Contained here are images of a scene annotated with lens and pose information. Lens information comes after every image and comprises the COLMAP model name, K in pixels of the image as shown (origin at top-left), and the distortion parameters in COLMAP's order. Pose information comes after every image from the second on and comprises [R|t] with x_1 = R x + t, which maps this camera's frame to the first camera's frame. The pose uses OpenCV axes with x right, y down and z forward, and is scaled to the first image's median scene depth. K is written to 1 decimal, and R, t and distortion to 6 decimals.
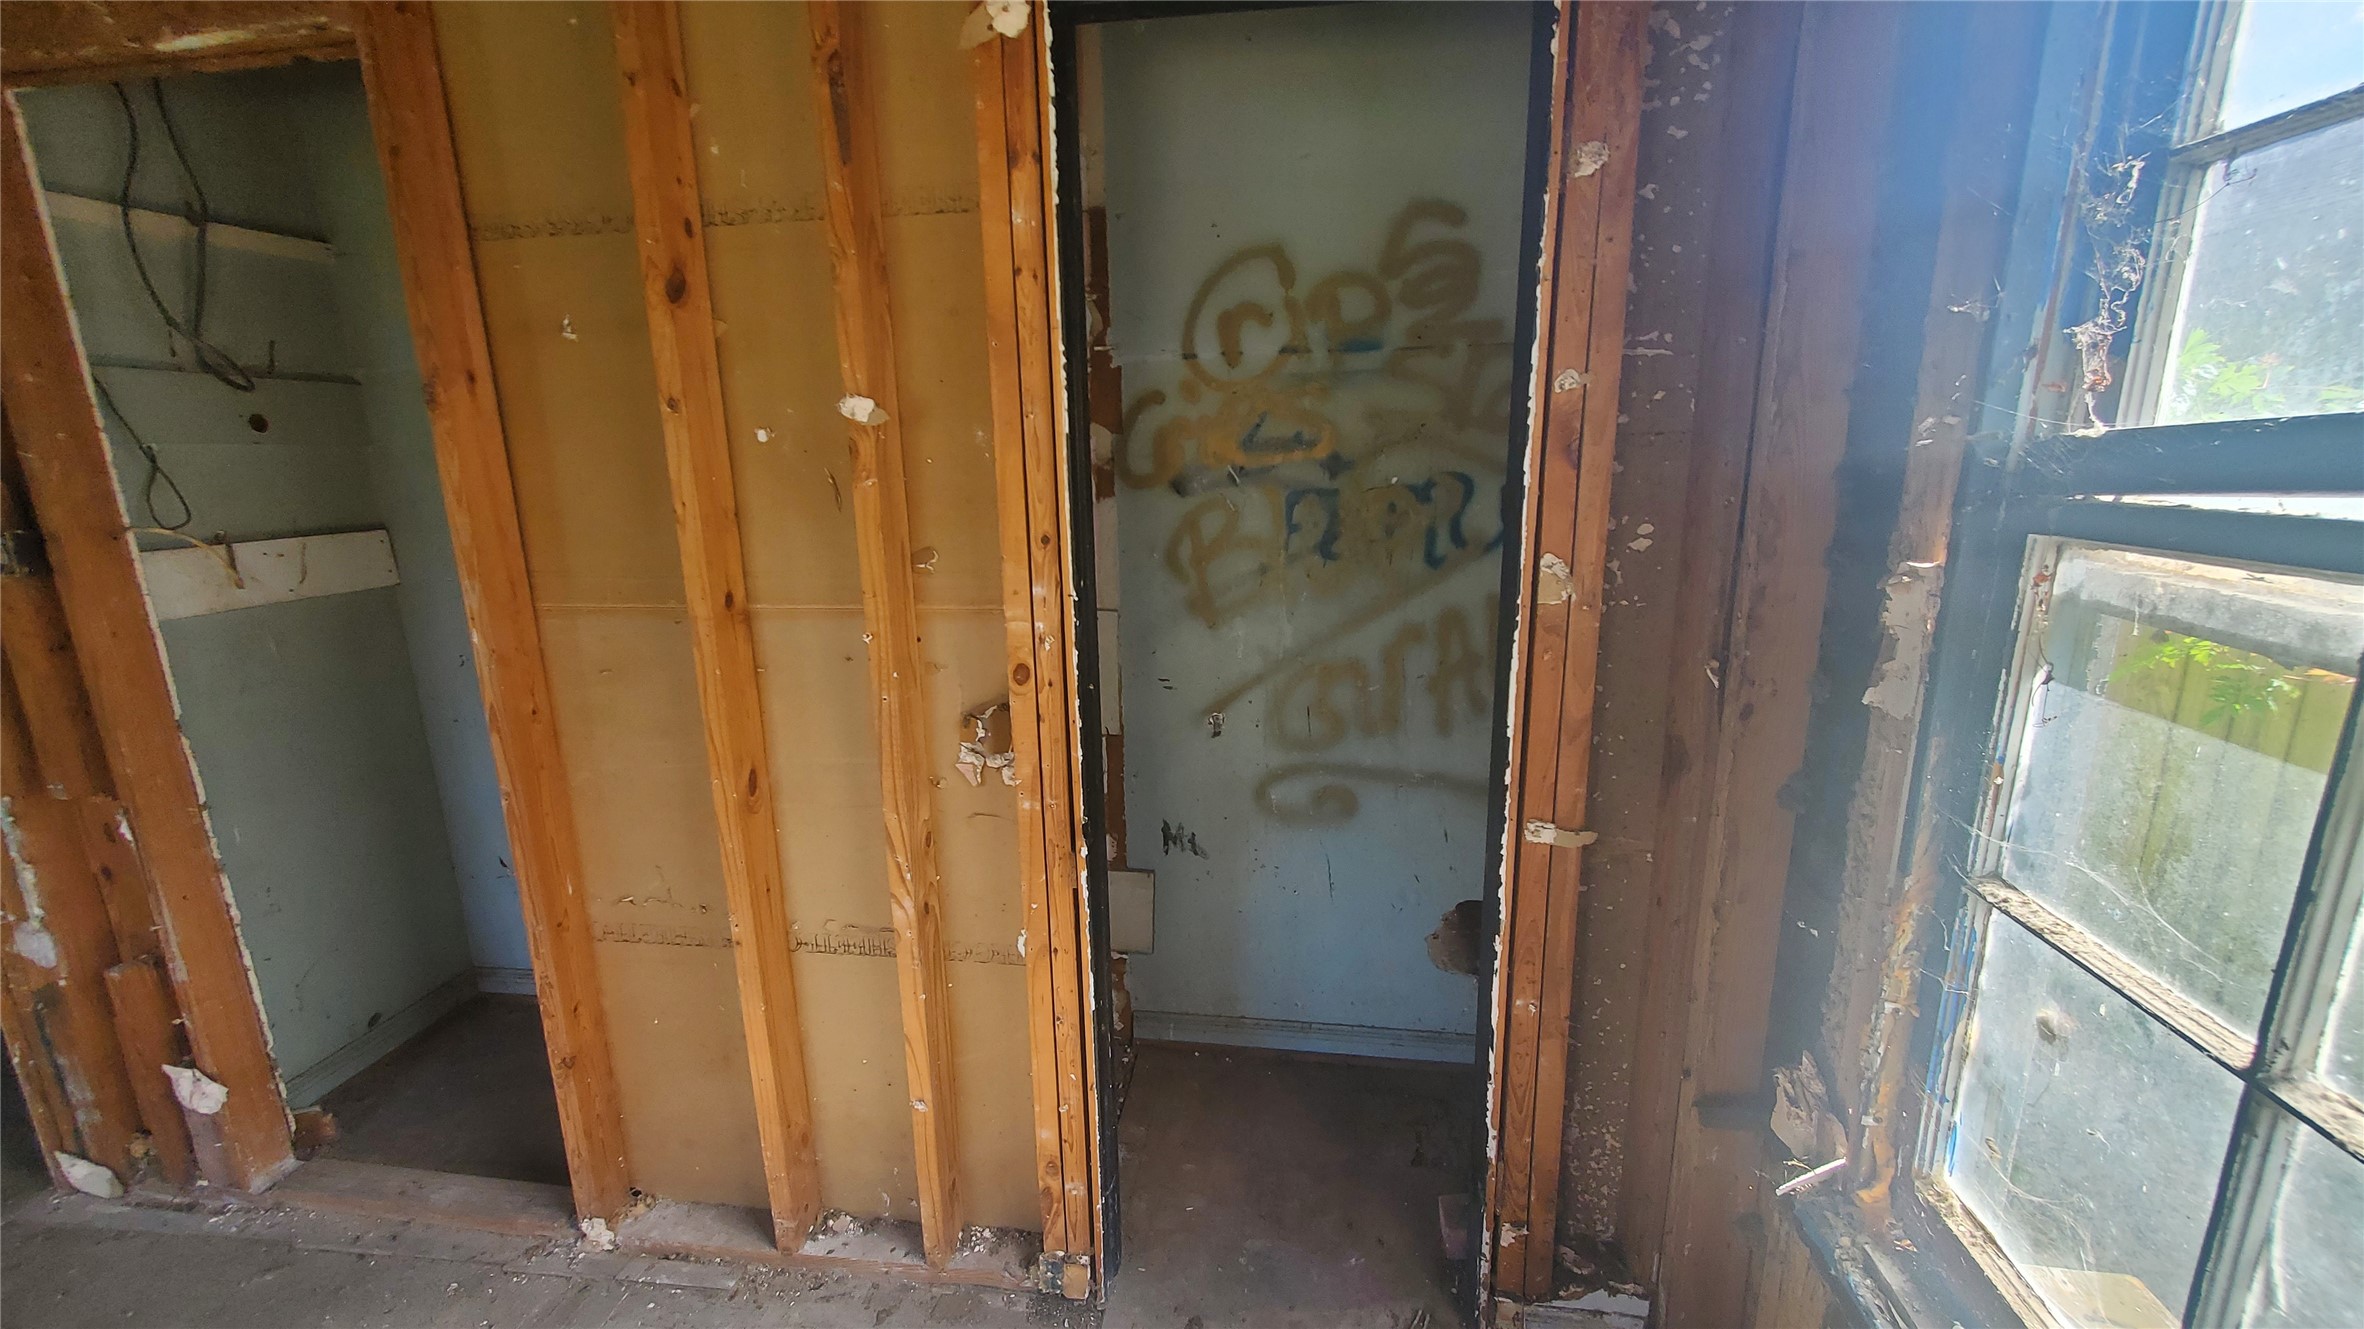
lens RADIAL K [[934.9, 0, 1196.7], [0, 934.9, 676.0], [0, 0, 1]] dist [0.002095, -0.000276]
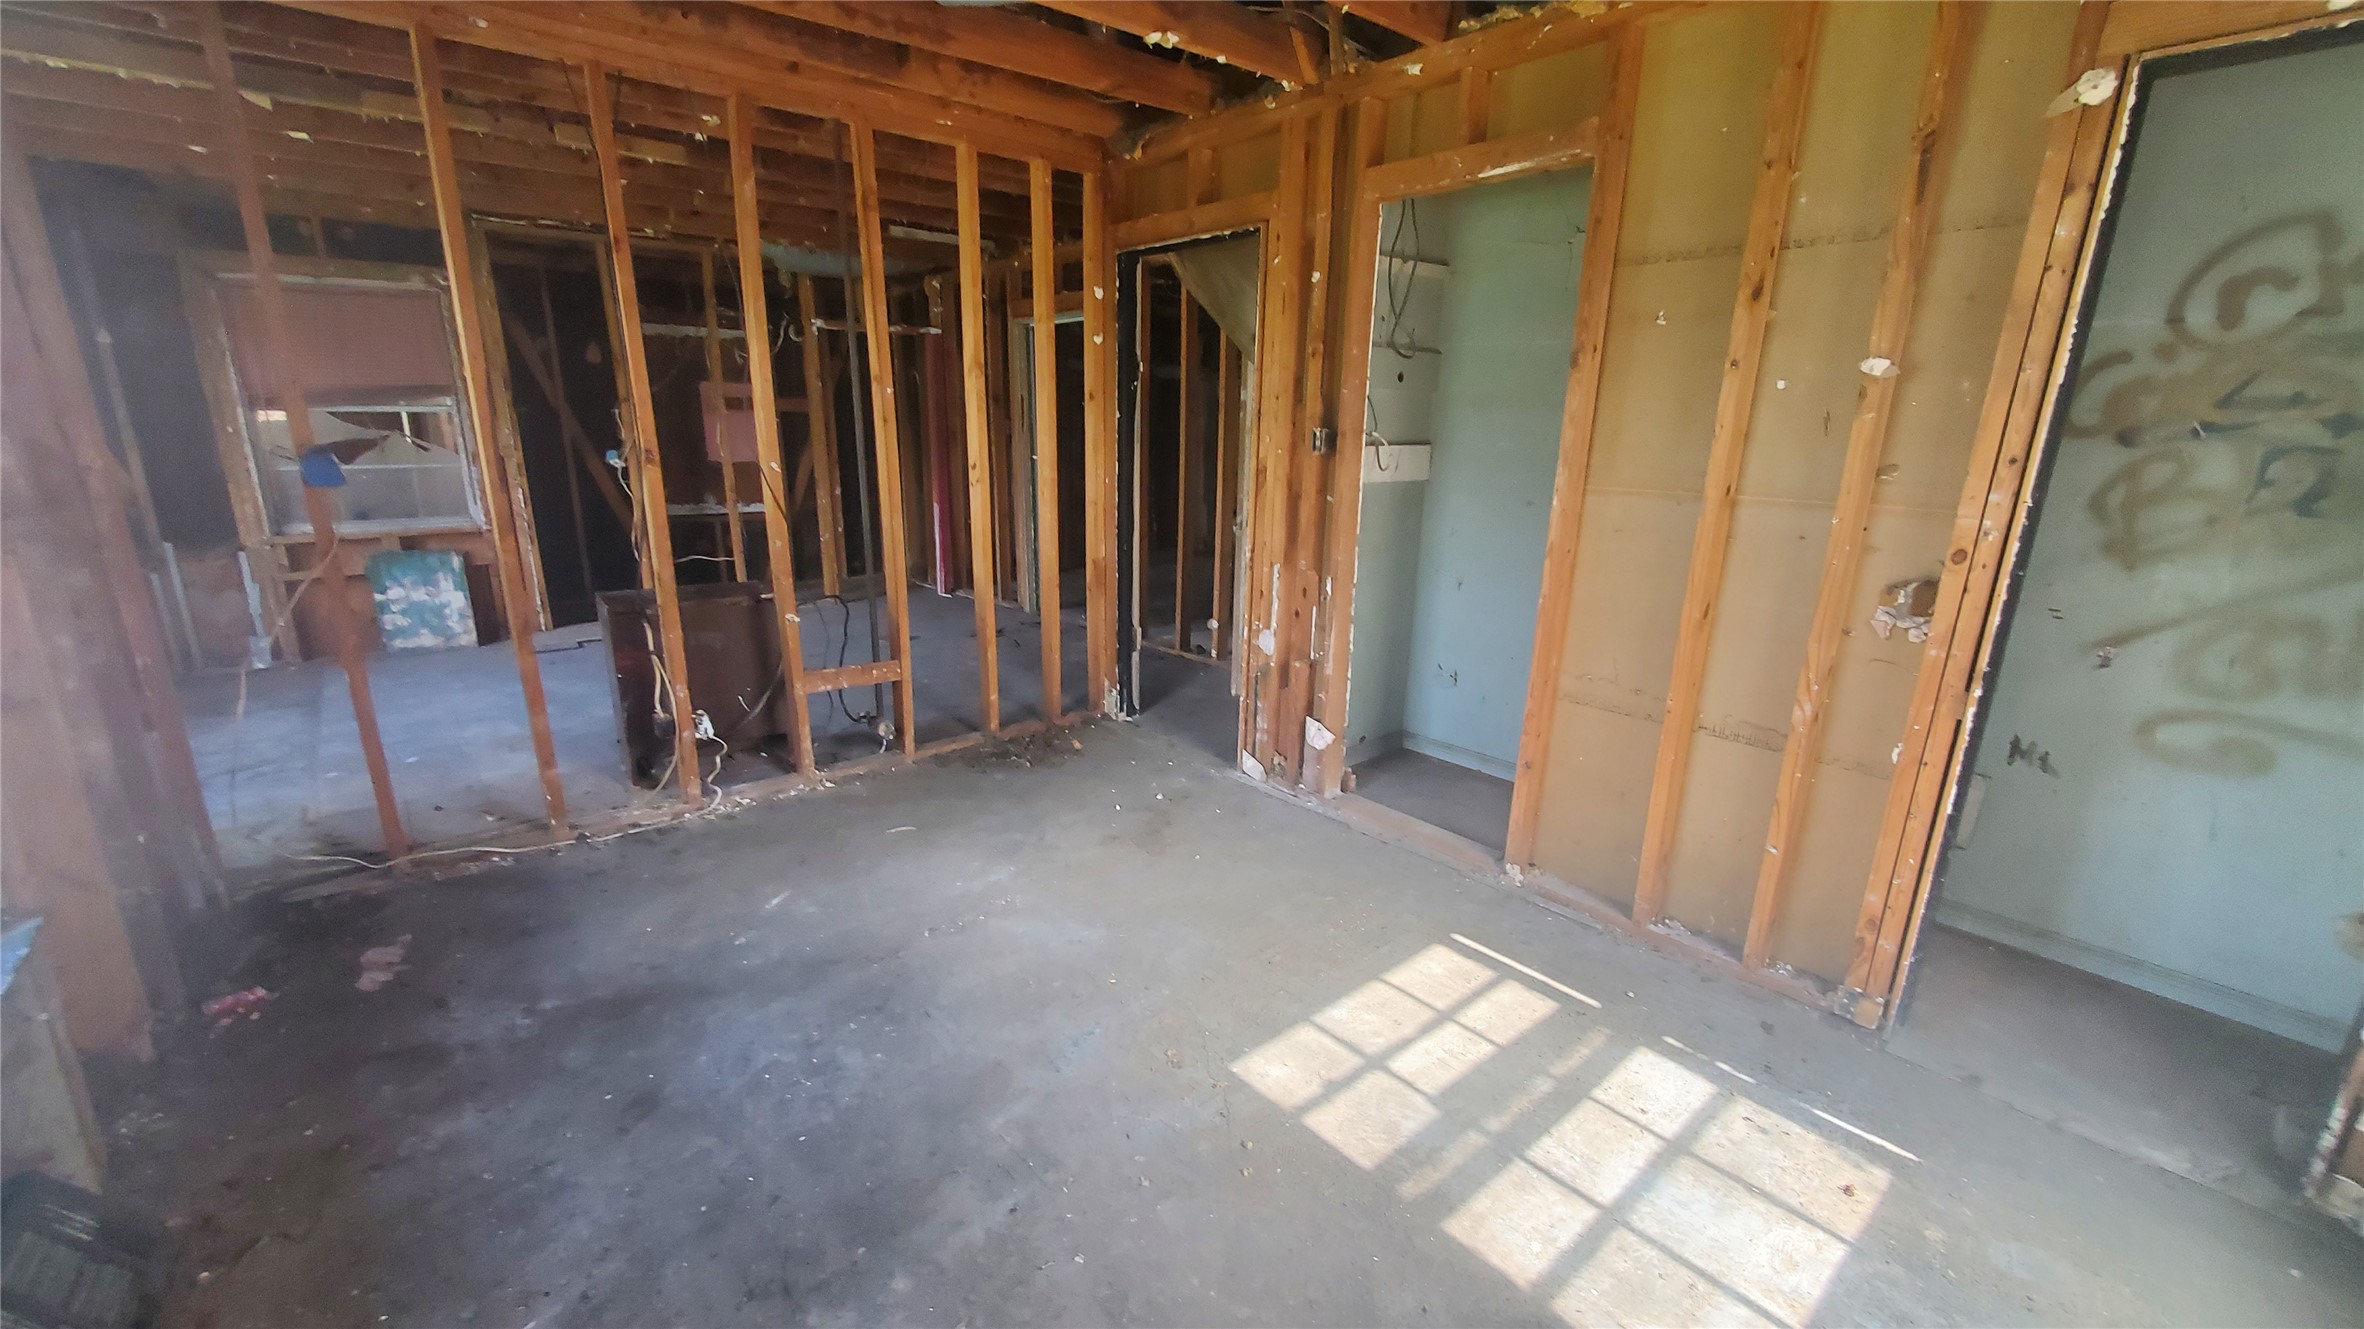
lens RADIAL K [[934.9, 0, 1196.7], [0, 934.9, 676.0], [0, 0, 1]] dist [0.002095, -0.000276]
pose [[0.745160, 0.209355, -0.633172, -0.088604], [-0.188502, 0.976850, 0.101149, 0.194345], [0.639691, 0.043982, 0.767373, -0.636291]]
